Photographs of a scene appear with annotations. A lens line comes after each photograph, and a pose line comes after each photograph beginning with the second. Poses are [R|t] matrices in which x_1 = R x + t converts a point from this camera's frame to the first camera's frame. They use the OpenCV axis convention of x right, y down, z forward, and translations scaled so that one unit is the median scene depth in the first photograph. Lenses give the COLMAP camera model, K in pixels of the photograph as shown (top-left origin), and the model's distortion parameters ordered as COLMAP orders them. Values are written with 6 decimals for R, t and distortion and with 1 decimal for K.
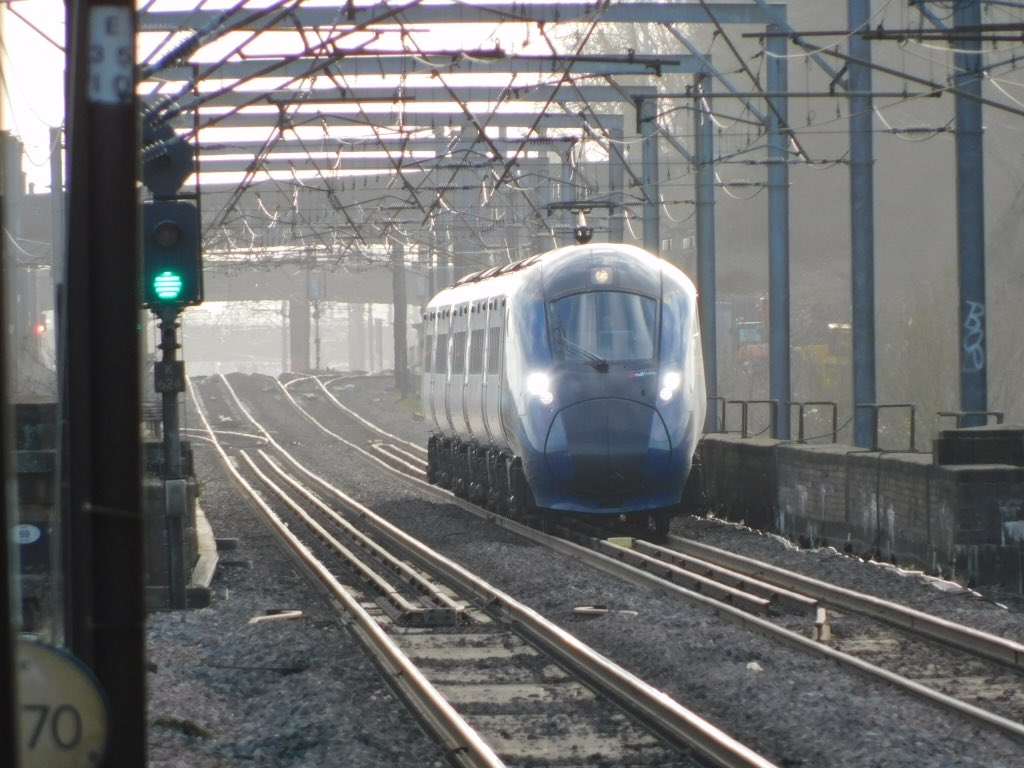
lens RADIAL K [[4073.4, 0, 512.0], [0, 4073.4, 384.0], [0, 0, 1]] dist [-0.226567, -6.251687]
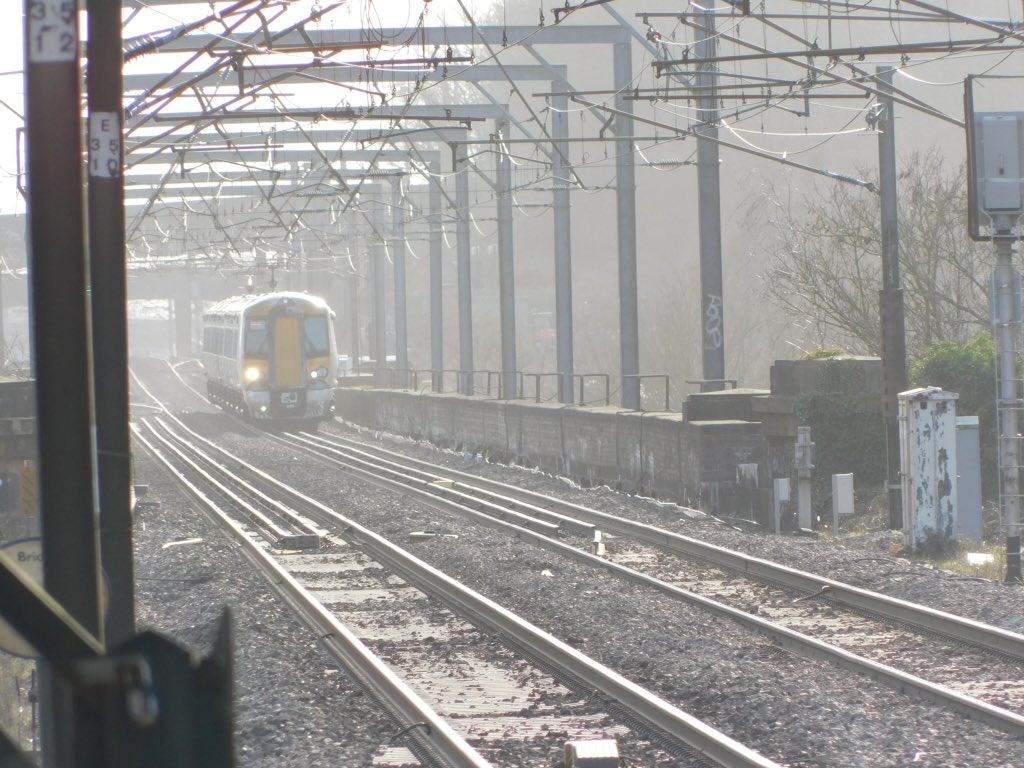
lens RADIAL K [[4073.4, 0, 512.0], [0, 4073.4, 384.0], [0, 0, 1]] dist [-0.226567, -6.251687]
pose [[0.998719, -0.012780, 0.048954, -0.014899], [0.012496, 0.999903, 0.006116, -0.000637], [-0.049027, -0.005496, 0.998782, -0.302793]]
